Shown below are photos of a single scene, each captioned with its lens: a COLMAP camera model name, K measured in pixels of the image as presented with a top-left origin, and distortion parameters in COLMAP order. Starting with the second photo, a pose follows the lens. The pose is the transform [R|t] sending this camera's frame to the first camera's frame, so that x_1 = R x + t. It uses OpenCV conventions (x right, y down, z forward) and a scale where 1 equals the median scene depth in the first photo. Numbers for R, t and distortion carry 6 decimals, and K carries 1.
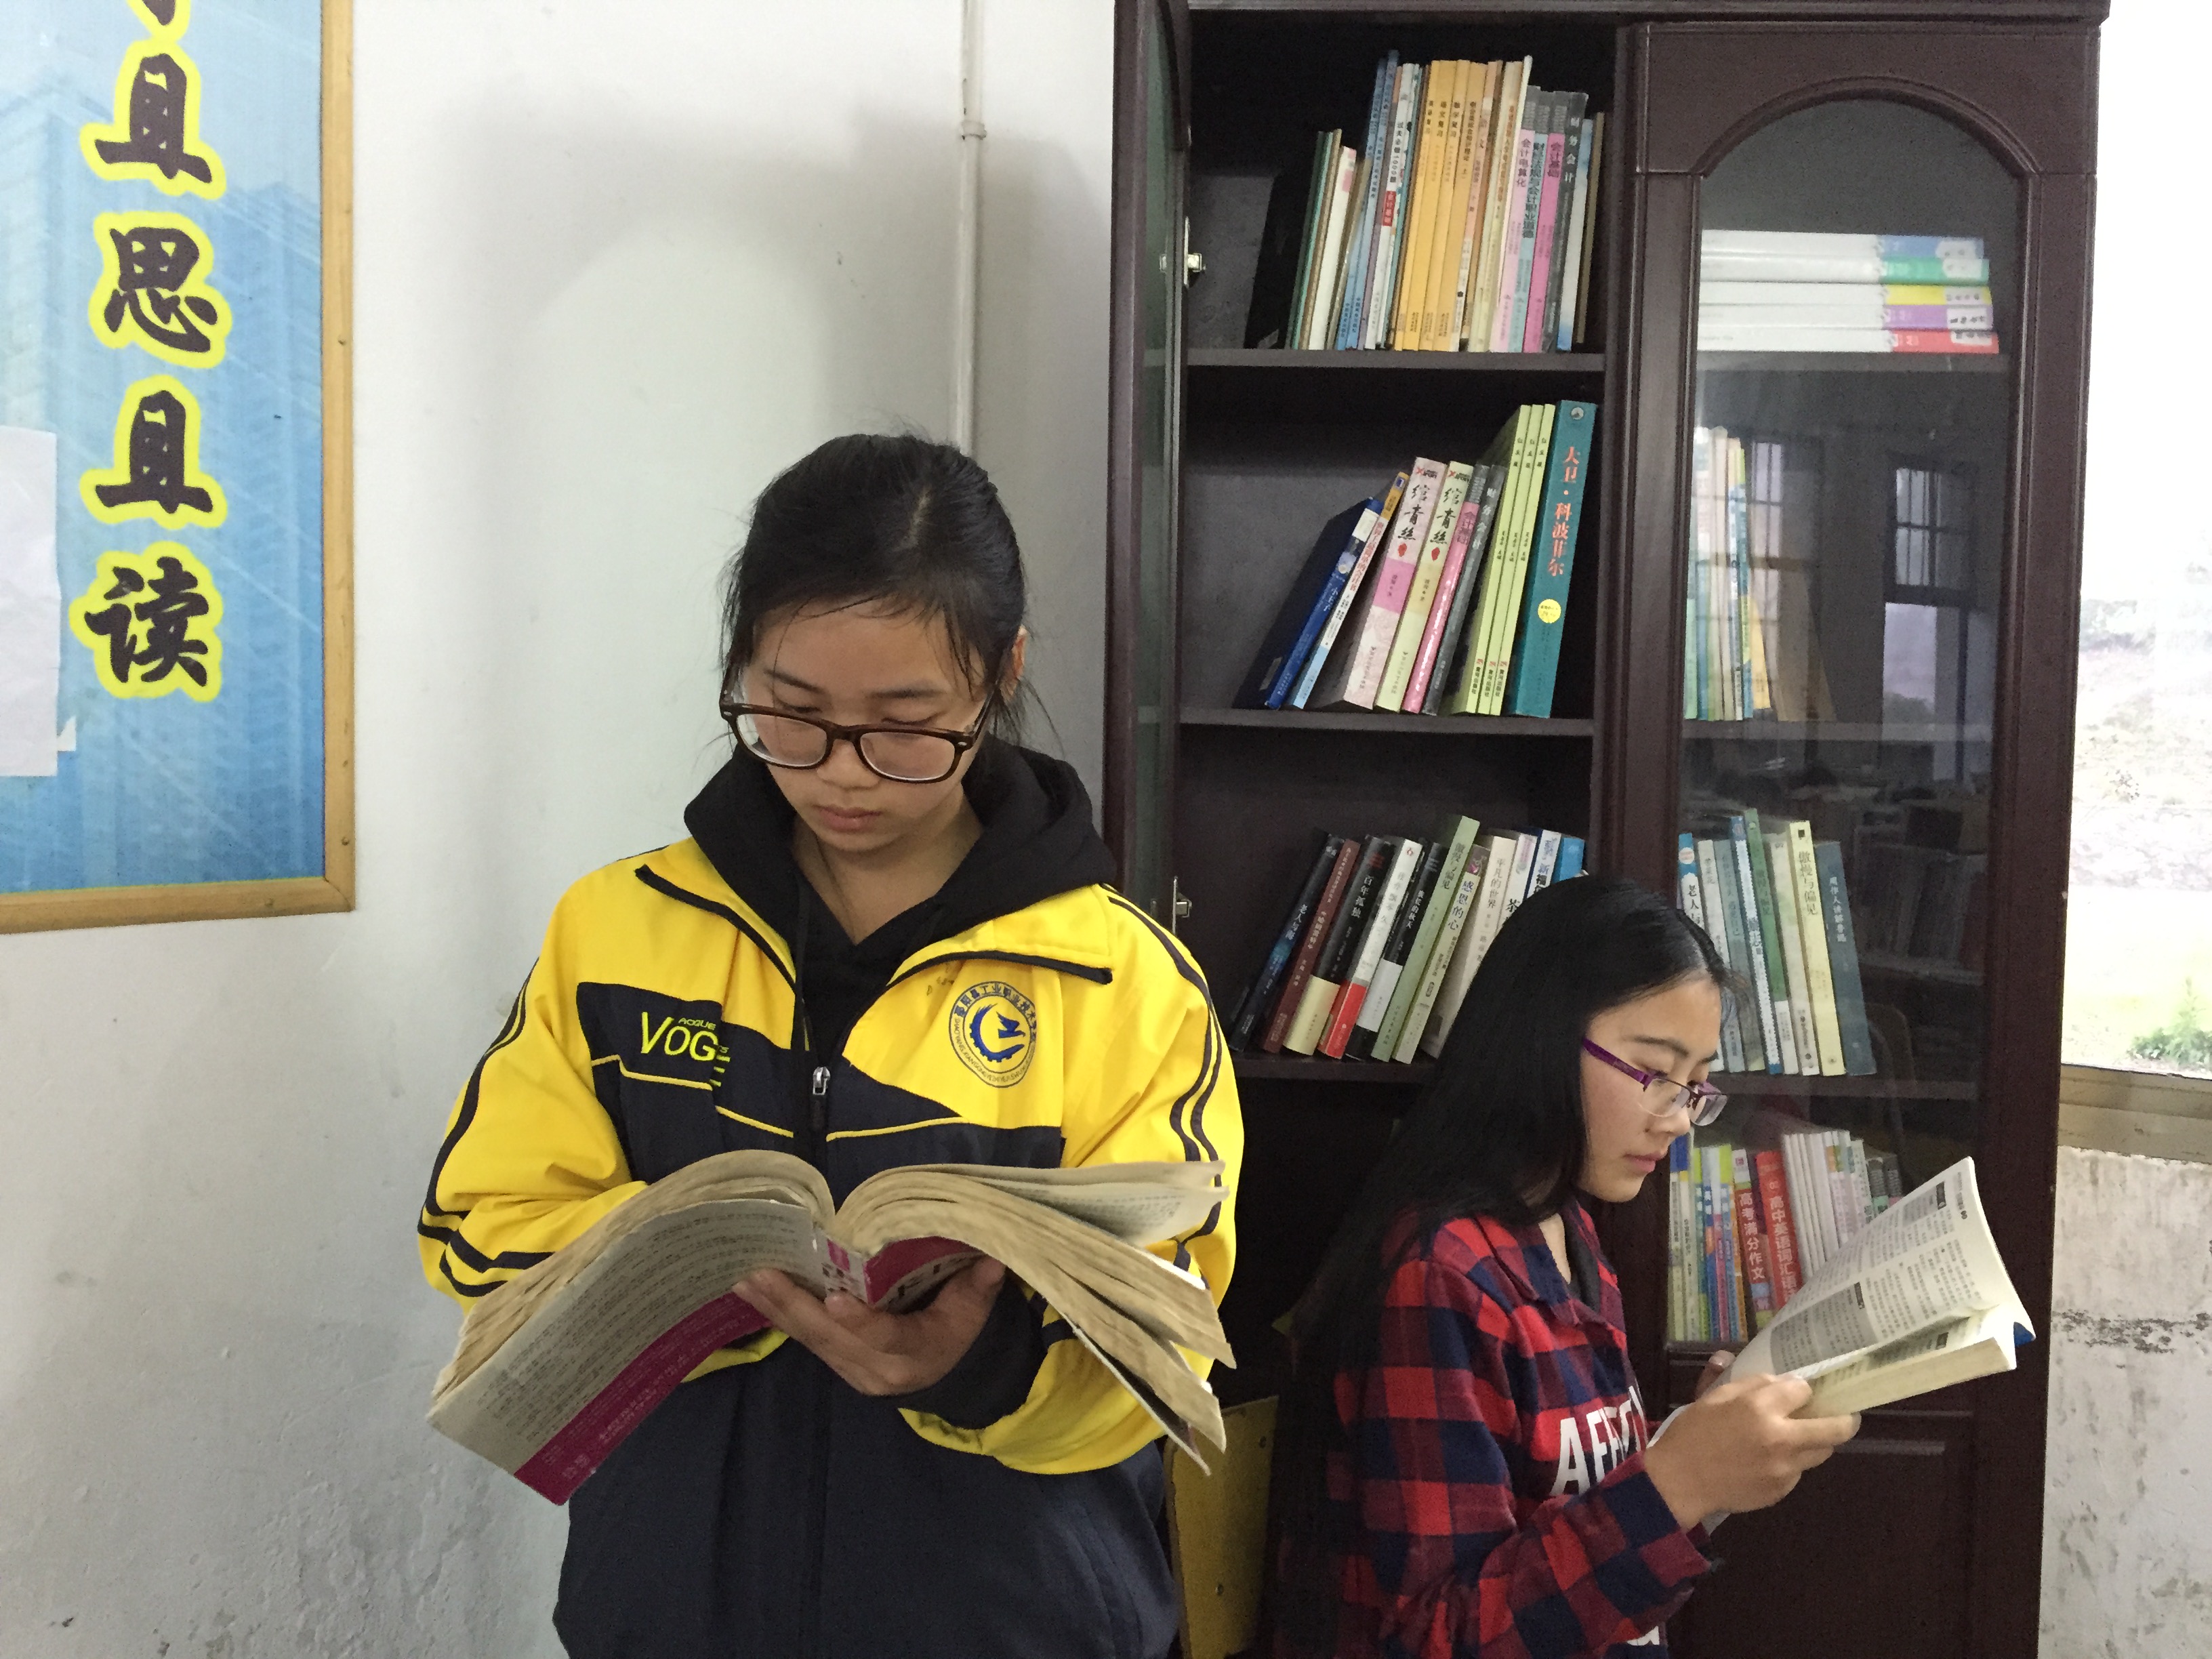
lens RADIAL K [[1873.1, 0, 1103.1], [0, 1873.1, 826.9], [0, 0, 1]] dist [0.043970, -0.004679]
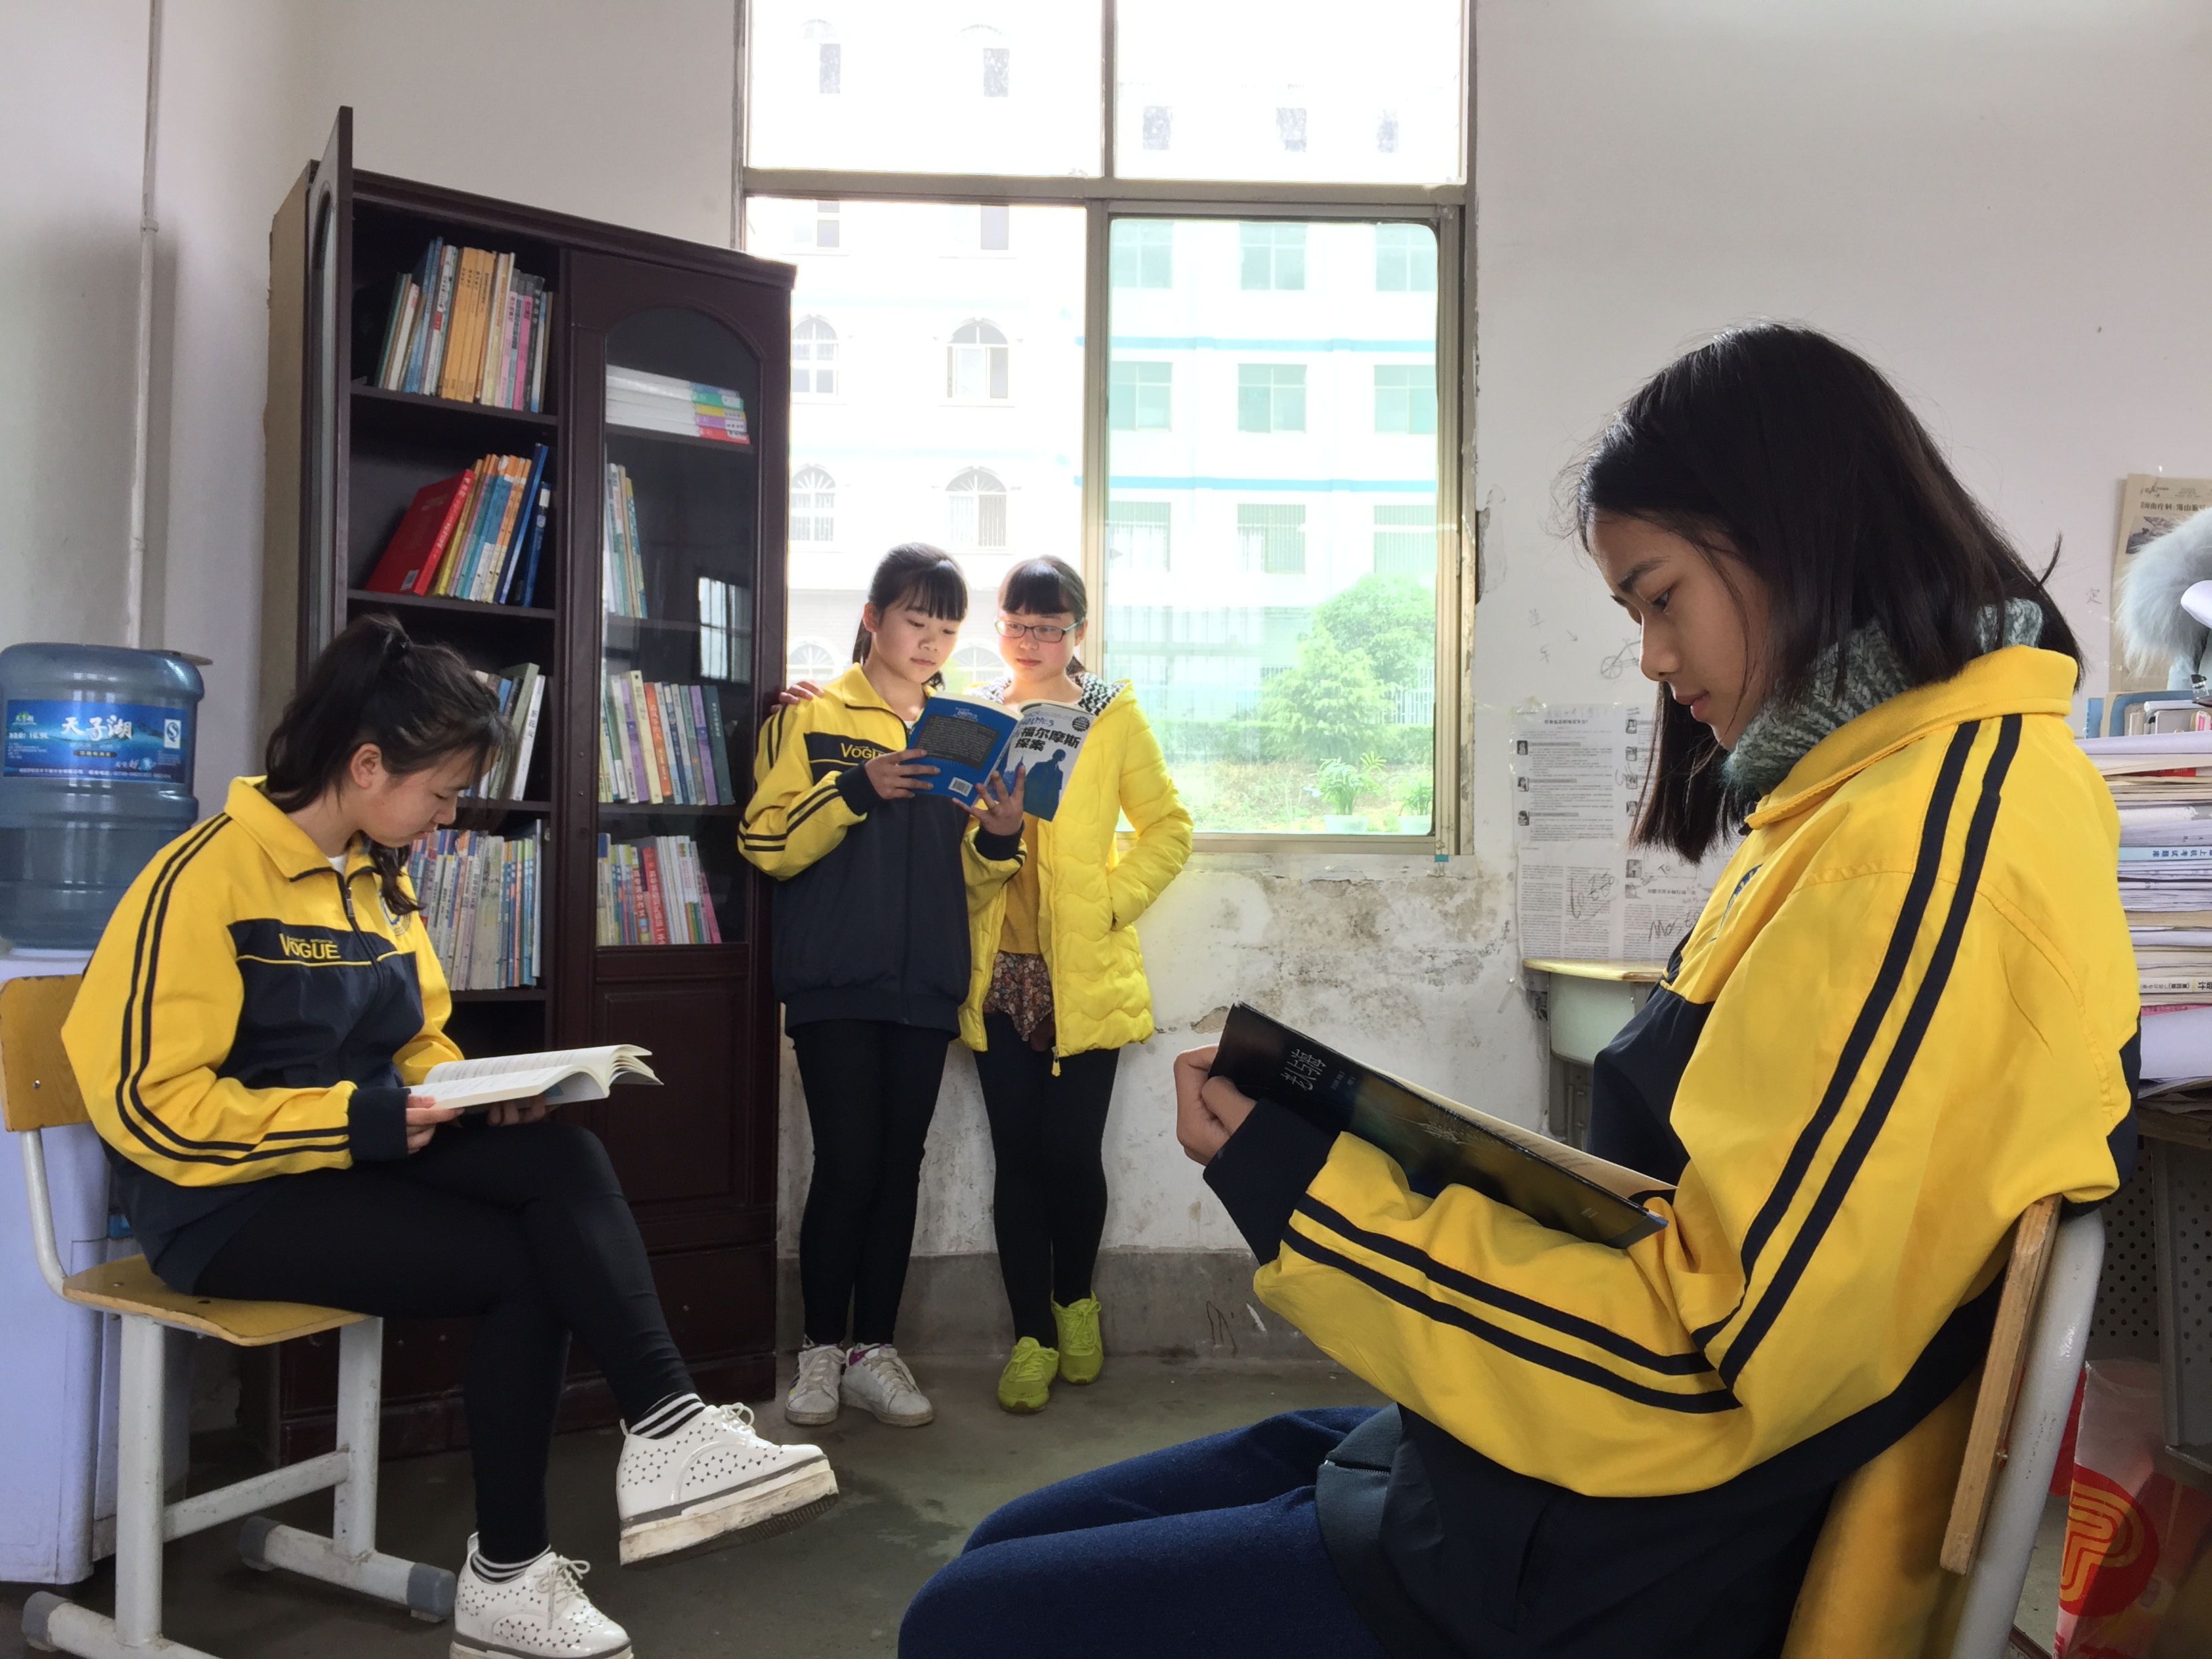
lens RADIAL K [[1873.1, 0, 1102.6], [0, 1873.1, 830.0], [0, 0, 1]] dist [0.043970, -0.004679]
pose [[0.821560, 0.007145, 0.570077, -0.351927], [0.031416, 0.997835, -0.057781, 0.283979], [-0.569255, 0.065380, 0.819557, -0.815751]]
